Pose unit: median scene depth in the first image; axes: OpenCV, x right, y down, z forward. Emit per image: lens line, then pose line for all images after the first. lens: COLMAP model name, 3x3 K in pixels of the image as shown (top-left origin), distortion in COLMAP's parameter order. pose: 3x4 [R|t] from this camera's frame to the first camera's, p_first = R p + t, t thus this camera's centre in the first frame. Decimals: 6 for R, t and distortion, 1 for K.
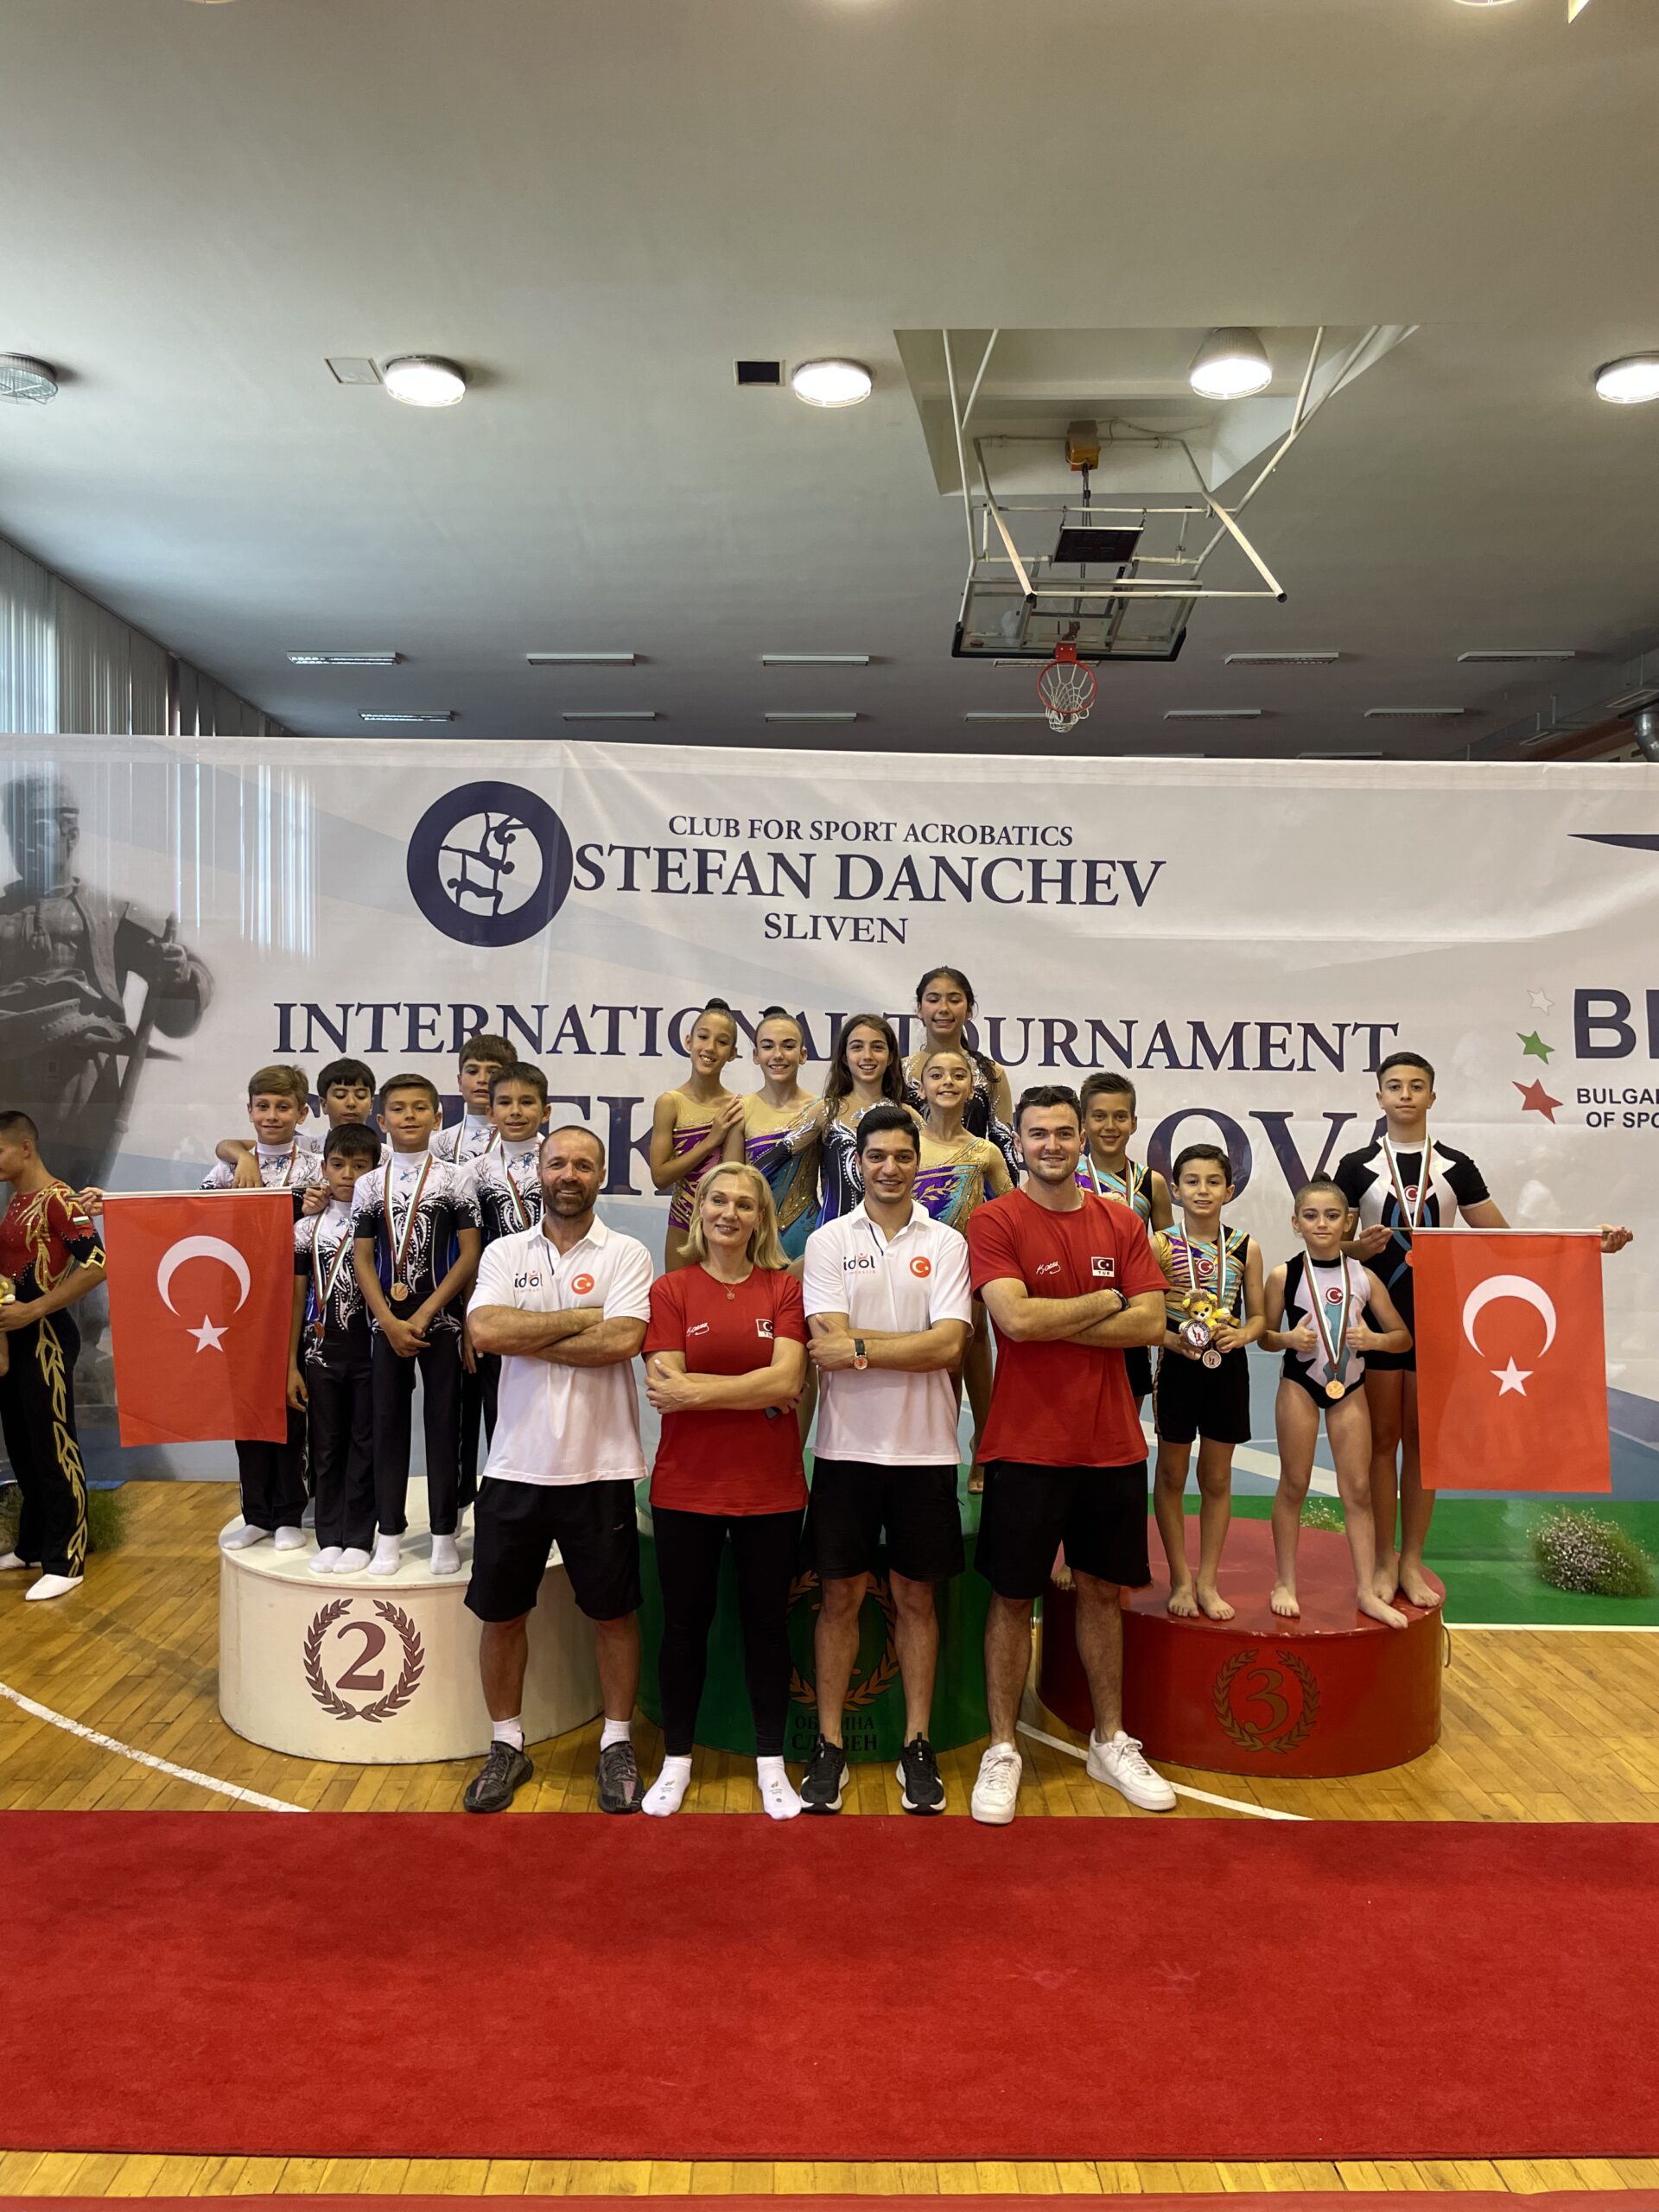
lens RADIAL K [[1662.0, 0, 803.6], [0, 1662.0, 1096.5], [0, 0, 1]] dist [0.055431, -0.049544]
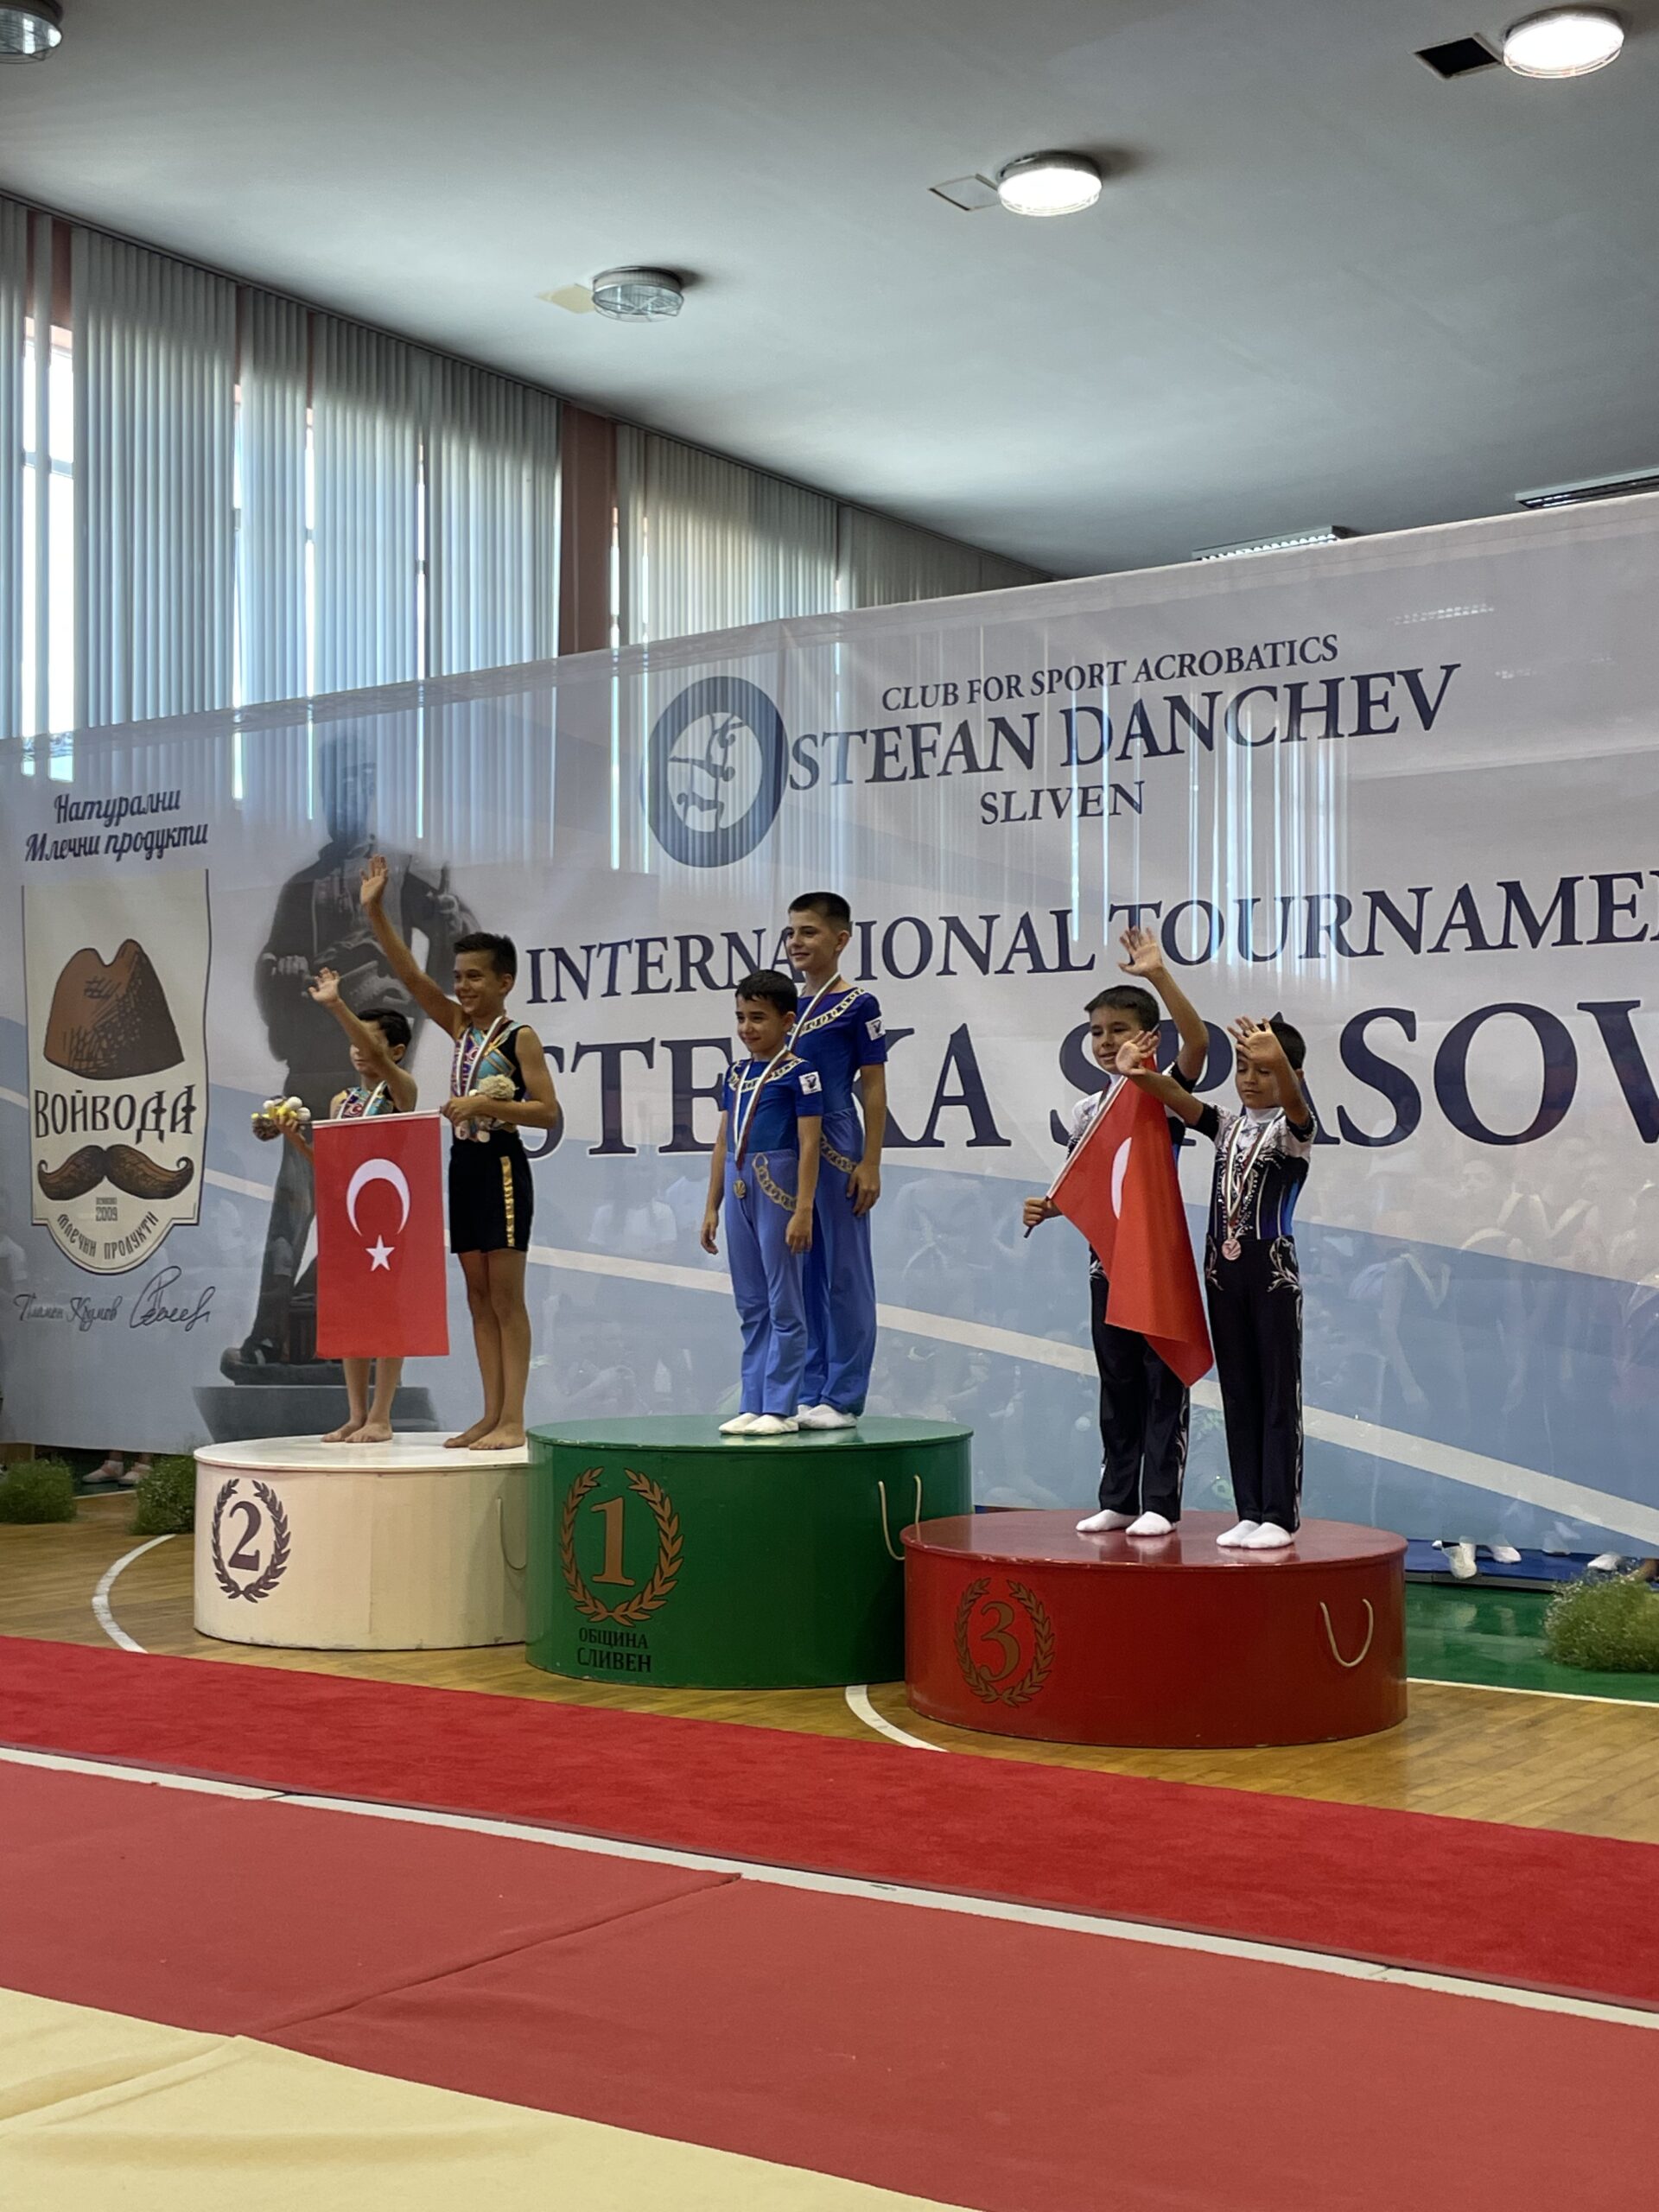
lens RADIAL K [[2719.3, 0, 763.5], [0, 2719.3, 1048.7], [0, 0, 1]] dist [0.071593, 0.000000]
pose [[0.811672, -0.049486, -0.582013, 0.648078], [0.004326, 0.996887, -0.078728, 0.114993], [0.584097, 0.061383, 0.809359, -0.115939]]
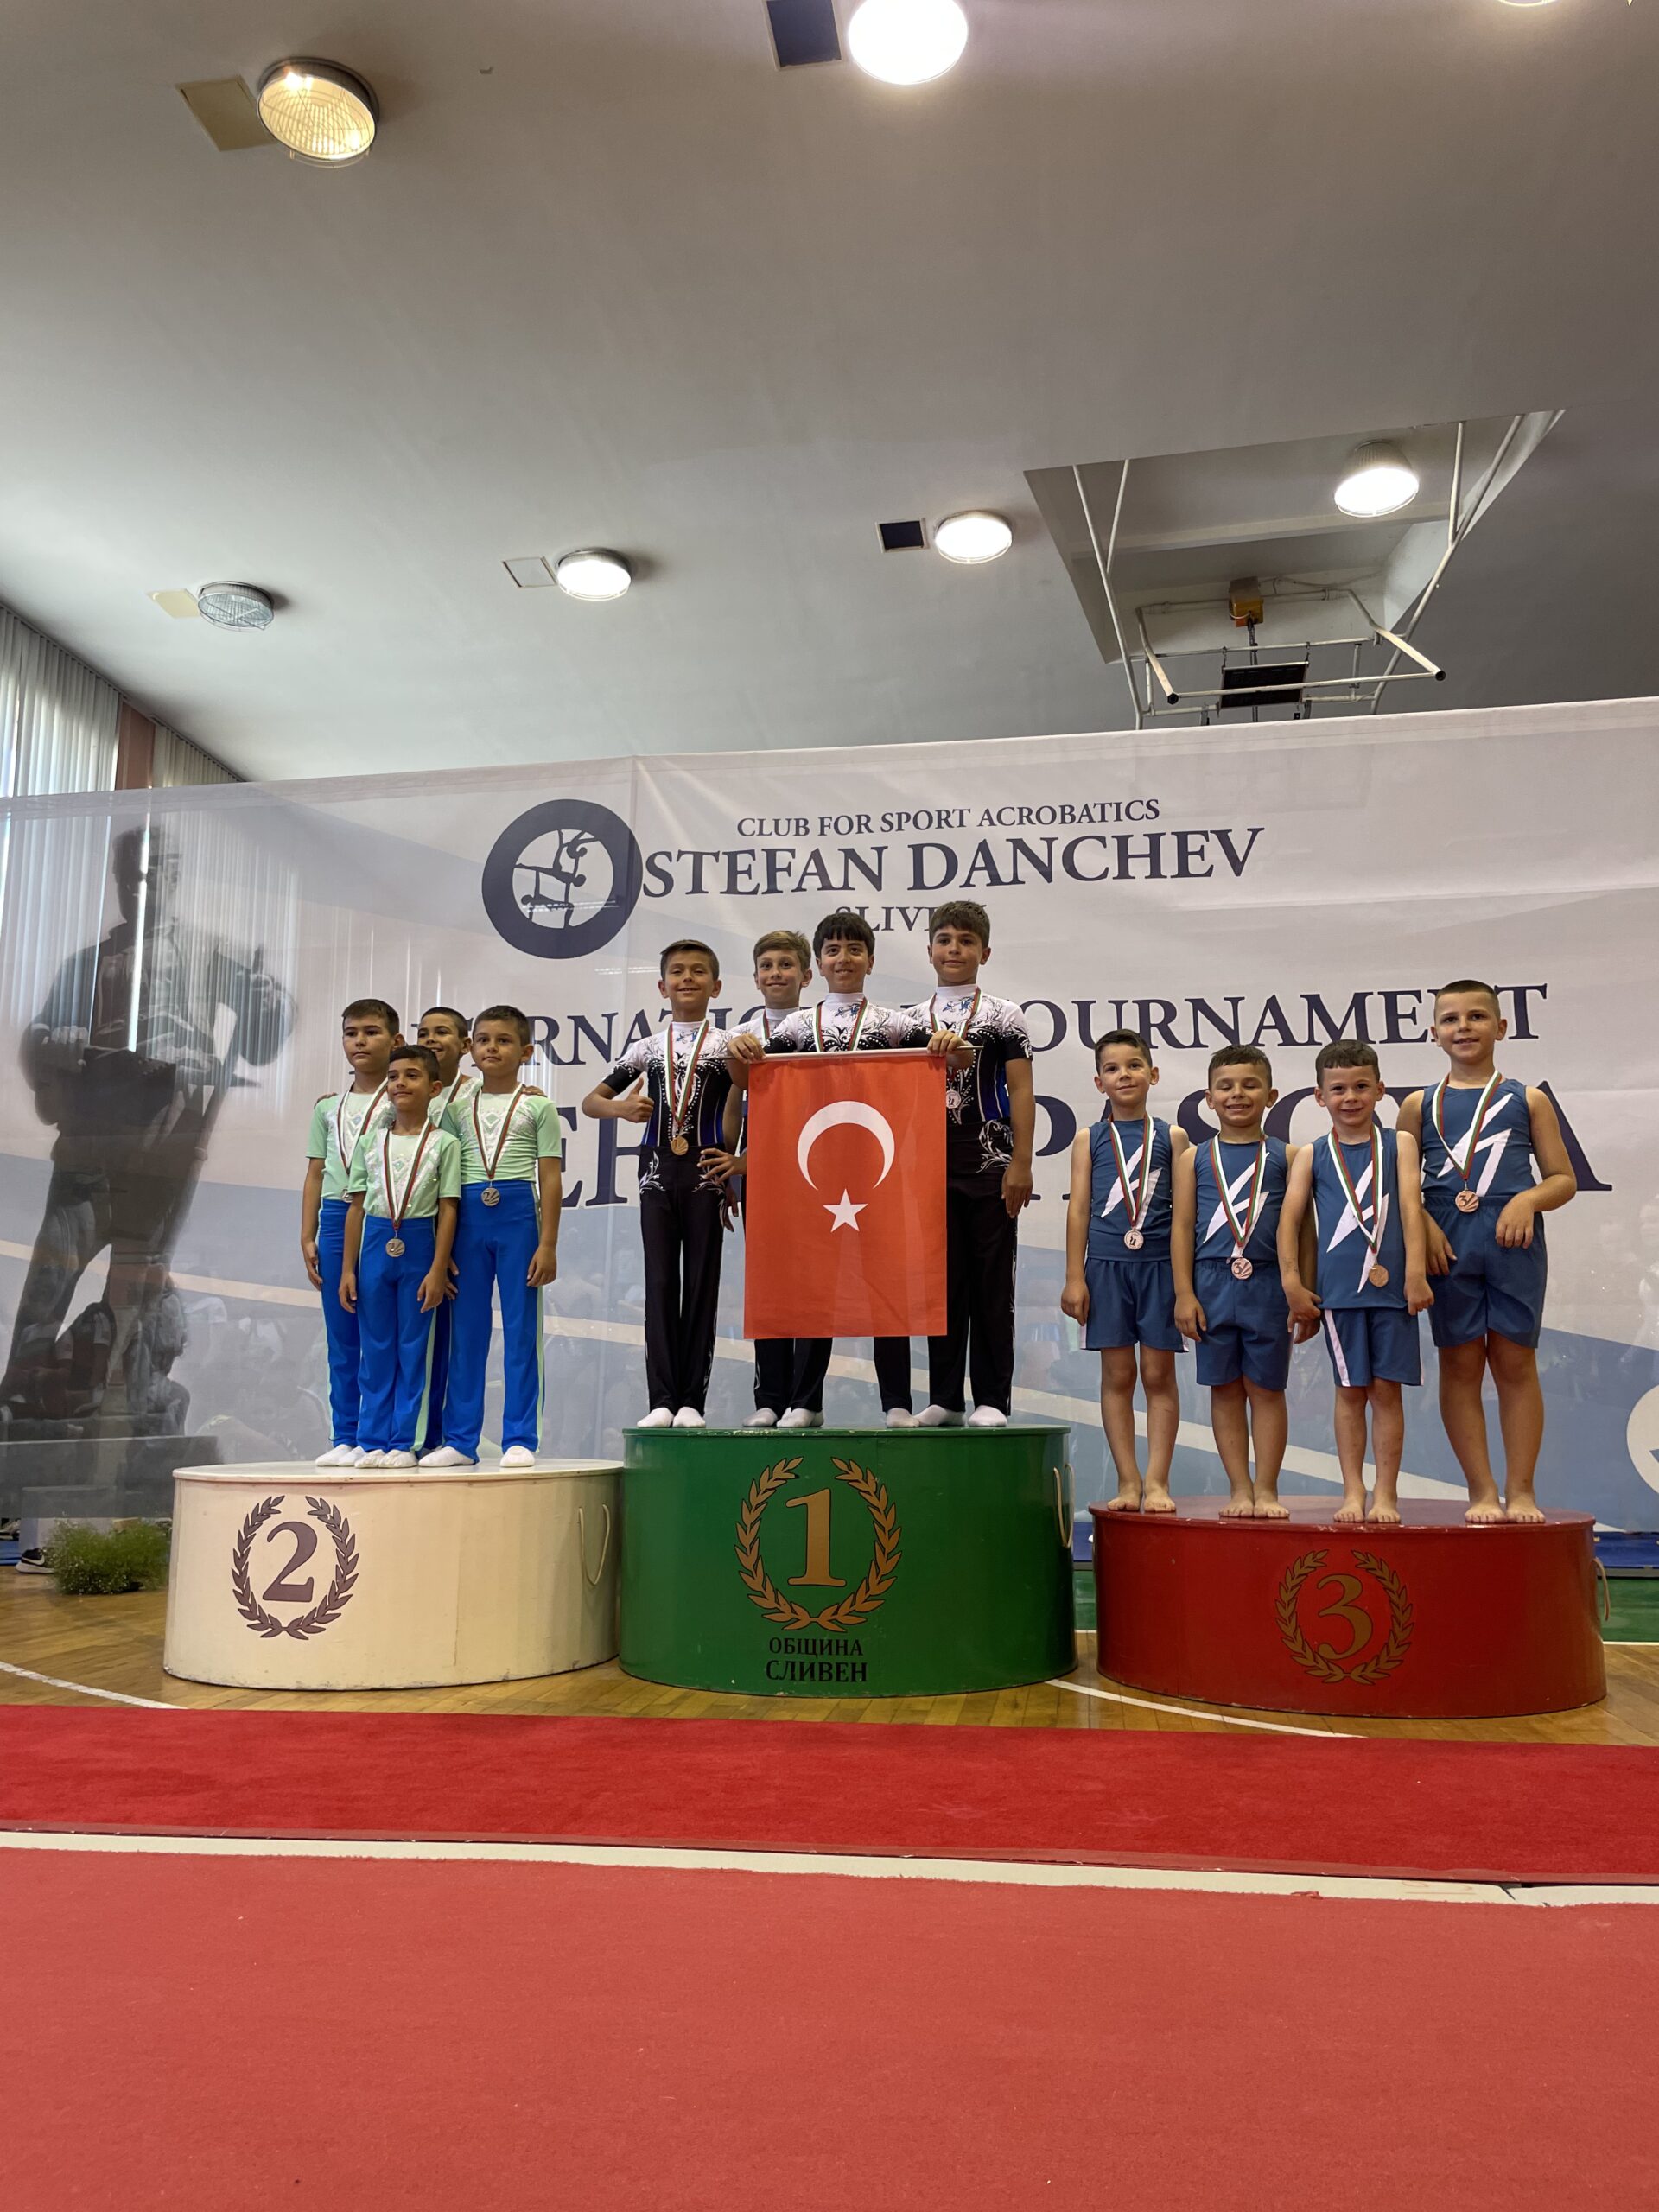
lens RADIAL K [[1662.0, 0, 798.0], [0, 1662.0, 1070.4], [0, 0, 1]] dist [0.055431, -0.049544]
pose [[0.986103, -0.043238, -0.160410, 0.104890], [0.010207, 0.979482, -0.201272, 0.174134], [0.165821, 0.196838, 0.966312, 0.088226]]
